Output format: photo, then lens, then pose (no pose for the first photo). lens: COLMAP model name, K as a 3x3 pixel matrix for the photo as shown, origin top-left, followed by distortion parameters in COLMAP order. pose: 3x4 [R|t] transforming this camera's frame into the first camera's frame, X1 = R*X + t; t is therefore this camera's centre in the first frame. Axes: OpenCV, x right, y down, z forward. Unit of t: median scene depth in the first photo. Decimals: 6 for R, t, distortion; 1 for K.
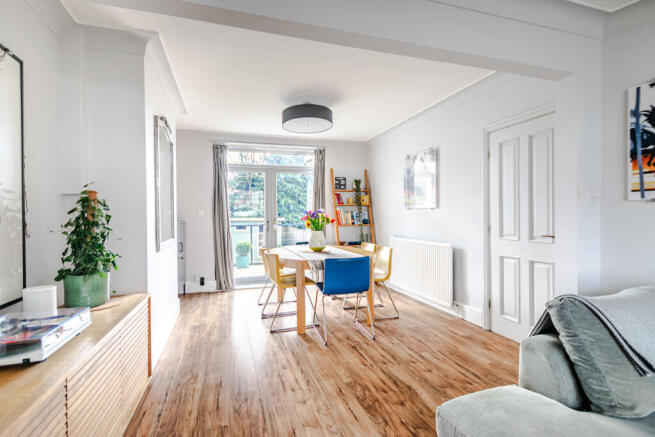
lens RADIAL K [[308.9, 0, 325.3], [0, 308.9, 218.5], [0, 0, 1]] dist [0.003240, -0.000560]
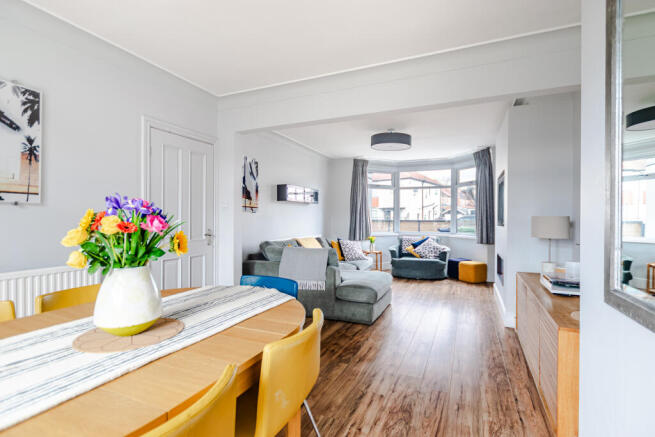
lens RADIAL K [[308.9, 0, 330.6], [0, 308.9, 218.1], [0, 0, 1]] dist [0.003240, -0.000560]
pose [[-0.743563, 0.004642, 0.668649, -0.339195], [0.008585, 0.999960, 0.002605, -0.007135], [-0.668610, 0.007678, -0.743573, 0.974728]]
